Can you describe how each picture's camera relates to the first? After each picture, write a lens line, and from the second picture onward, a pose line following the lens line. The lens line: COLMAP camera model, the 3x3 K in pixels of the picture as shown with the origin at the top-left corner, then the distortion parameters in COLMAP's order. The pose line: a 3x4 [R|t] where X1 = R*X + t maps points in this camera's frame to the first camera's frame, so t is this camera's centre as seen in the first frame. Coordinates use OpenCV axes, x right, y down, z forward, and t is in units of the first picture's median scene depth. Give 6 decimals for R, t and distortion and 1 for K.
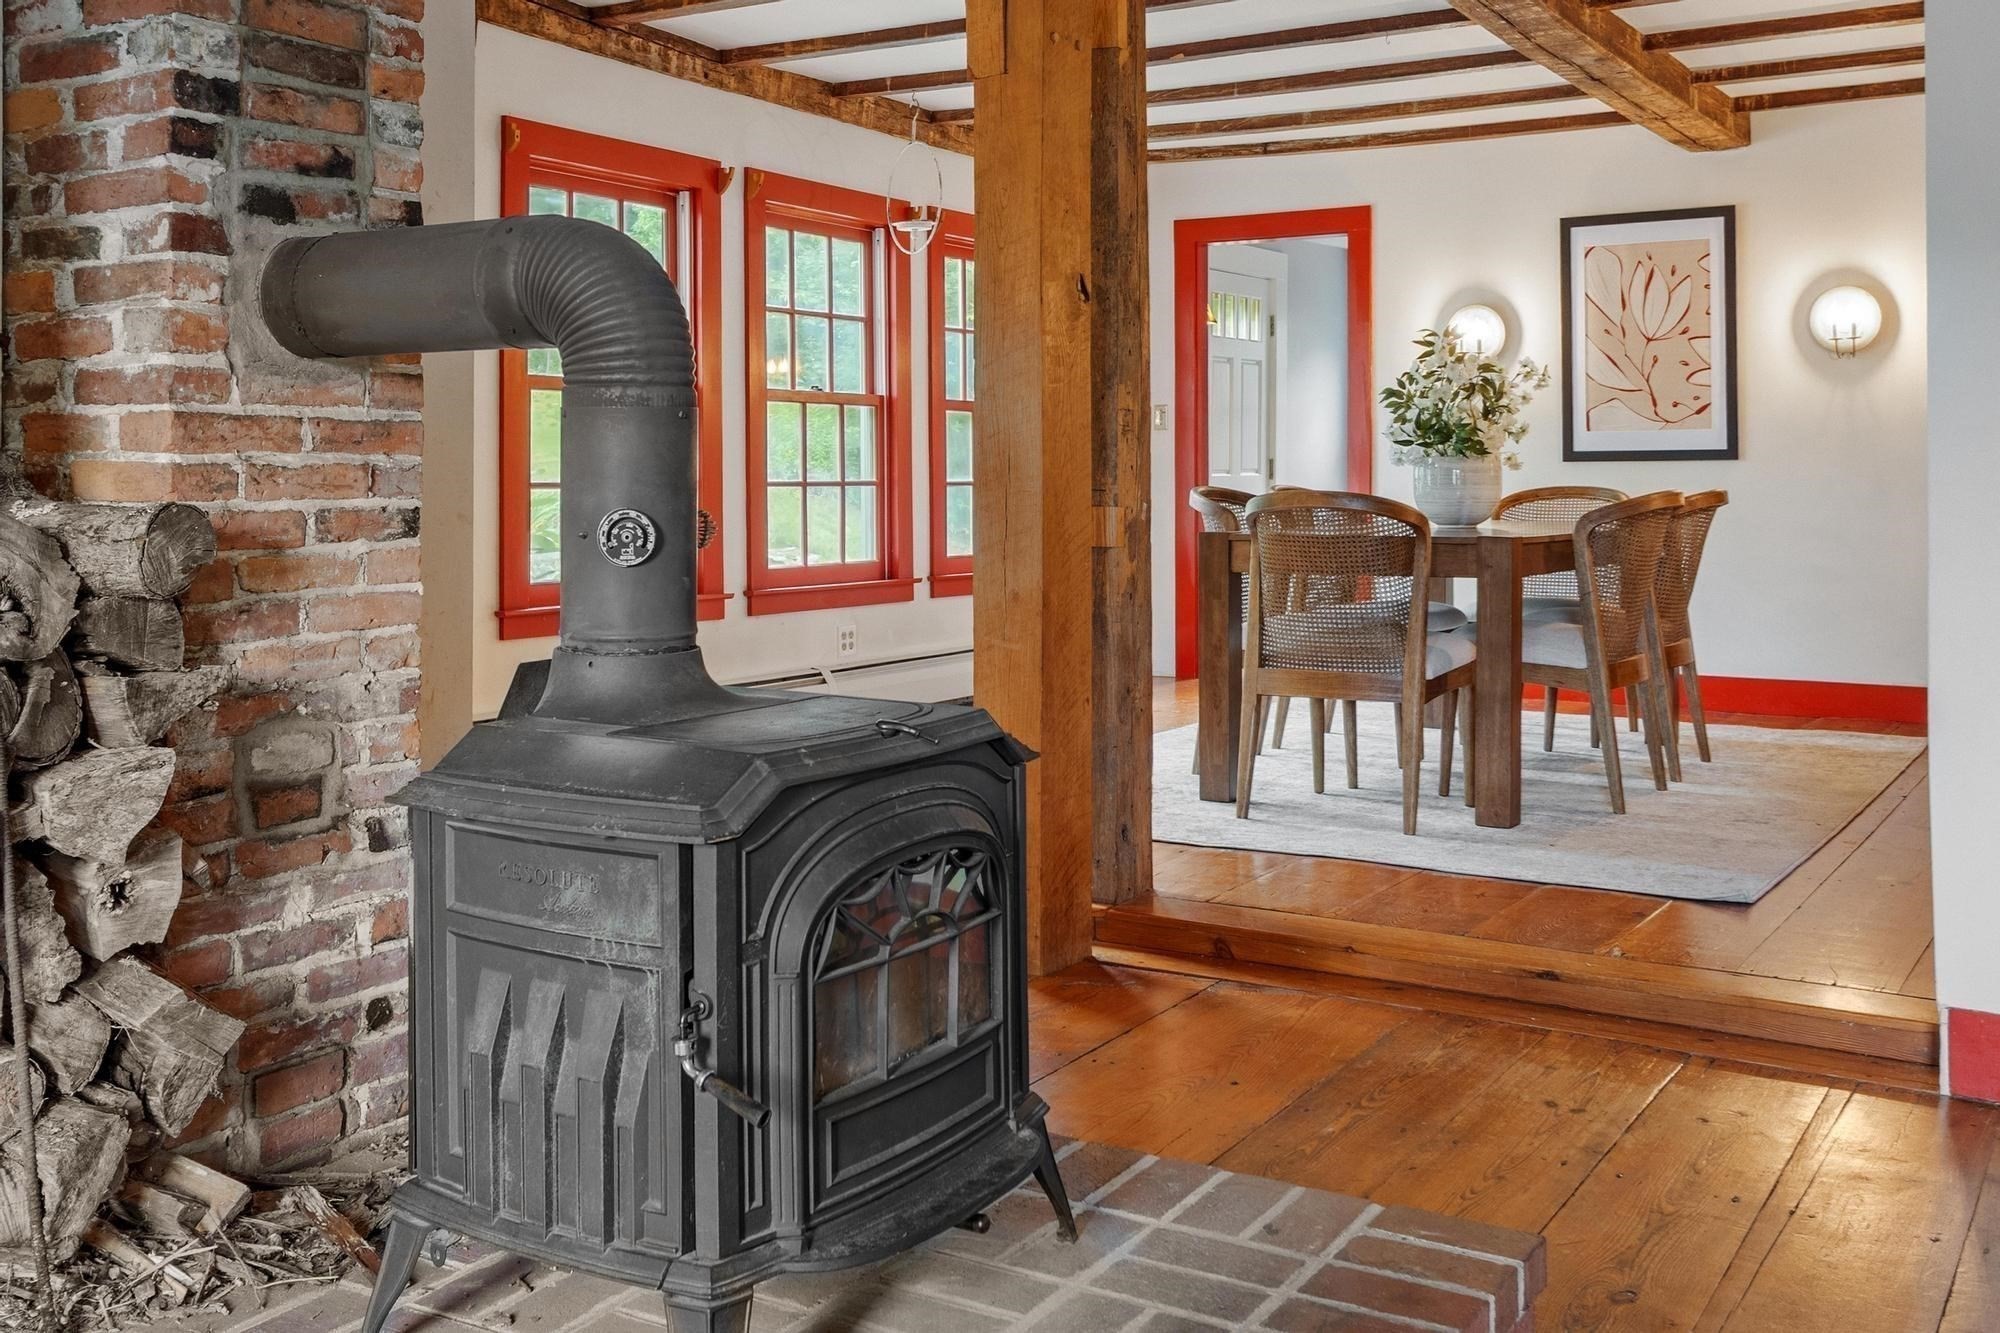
lens RADIAL K [[1955.1, 0, 972.6], [0, 1955.1, 460.6], [0, 0, 1]] dist [0.016761, 0.000000]
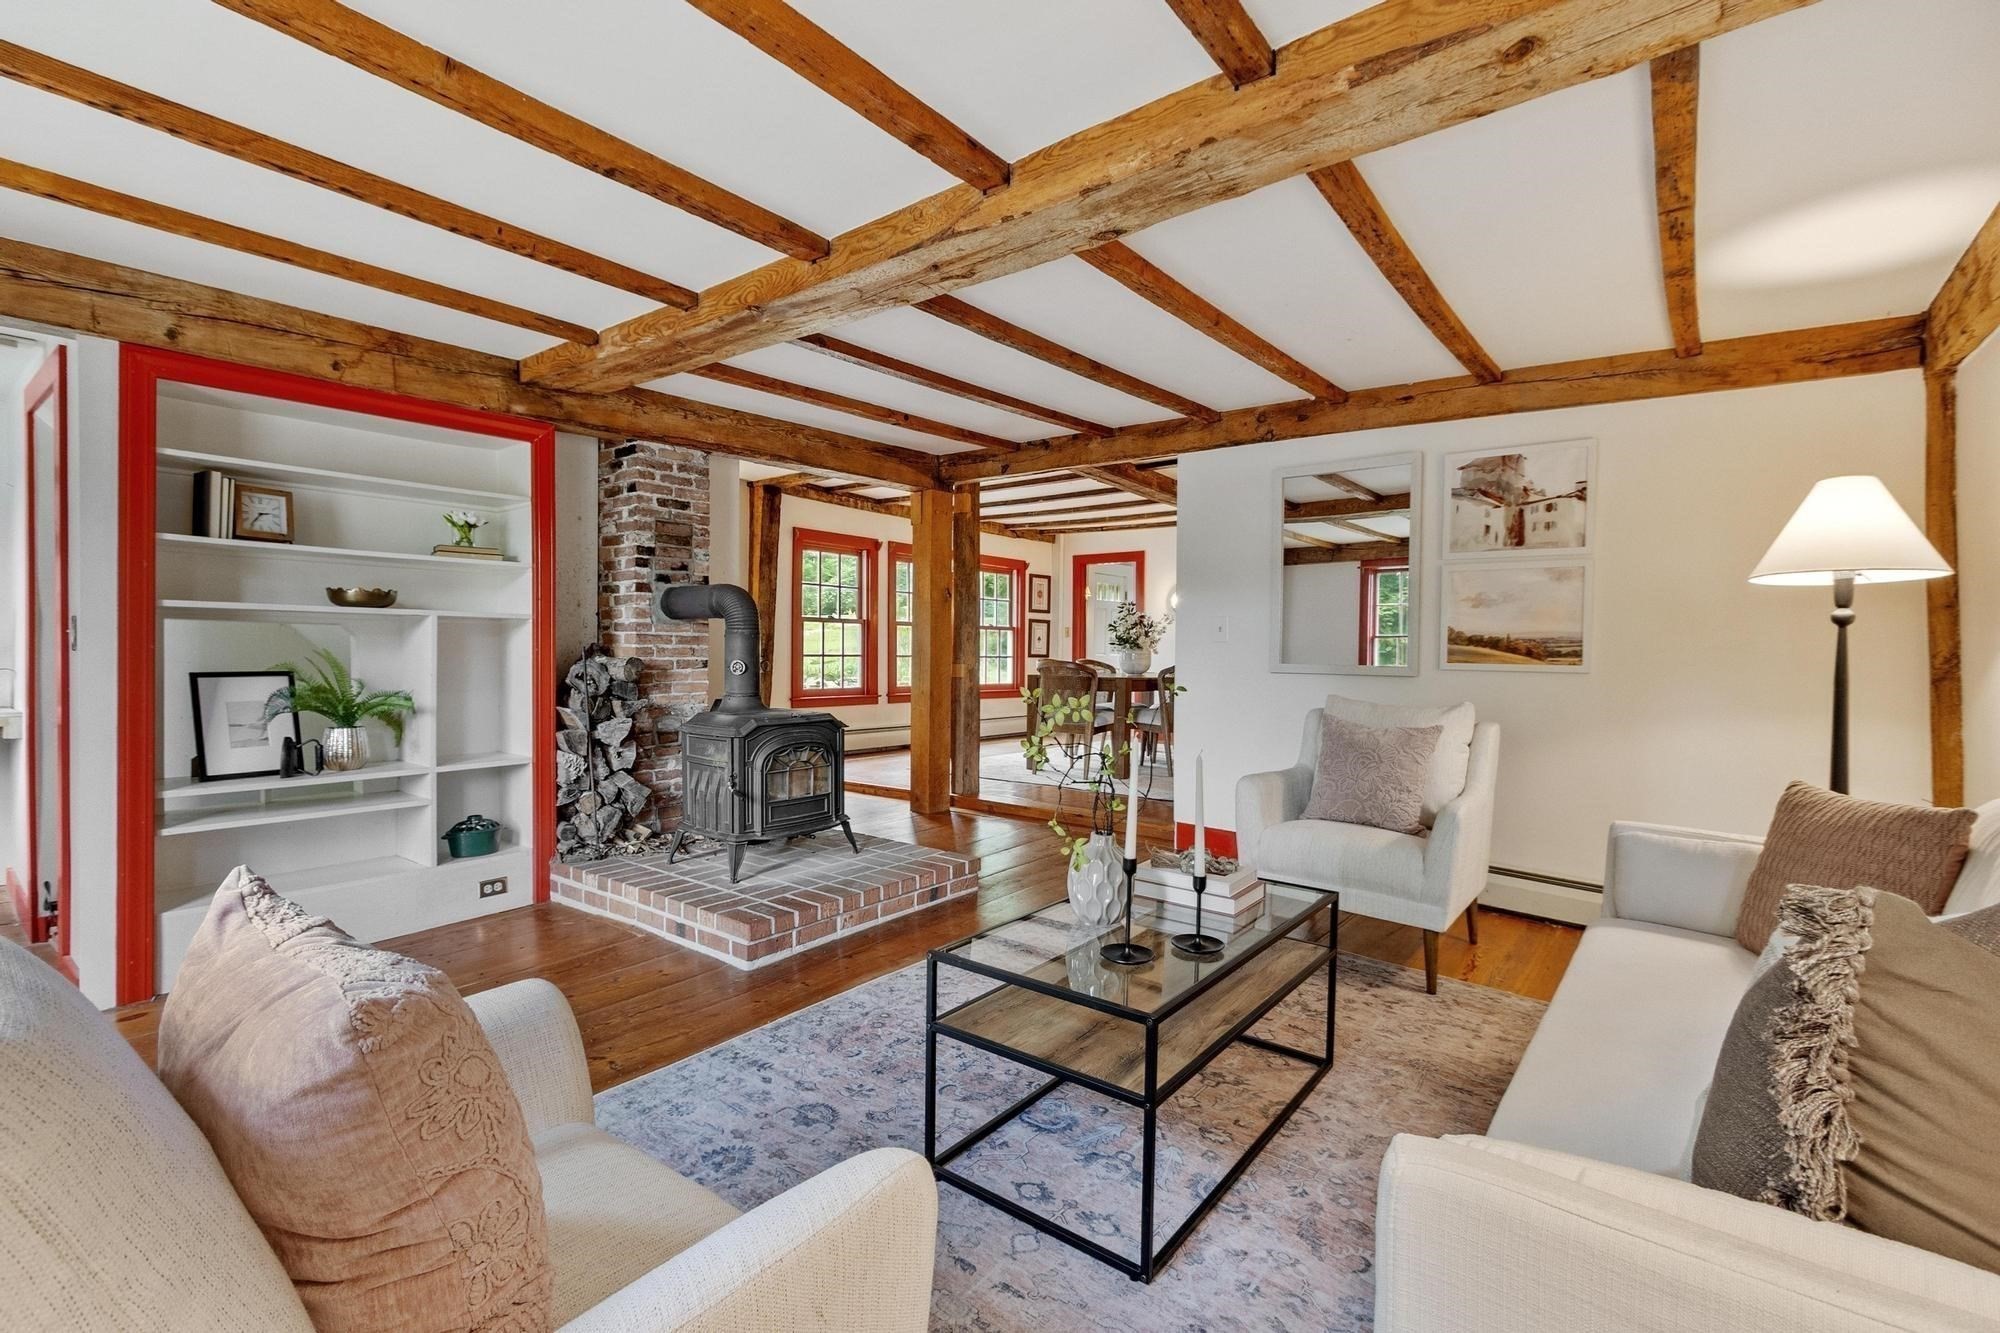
lens RADIAL K [[928.5, 0, 1004.1], [0, 928.5, 671.0], [0, 0, 1]] dist [0.002115, 0.000424]
pose [[0.992533, 0.015159, -0.121029, 0.528341], [-0.012061, 0.999582, 0.026284, -0.008418], [0.121377, -0.024628, 0.992301, -0.721975]]
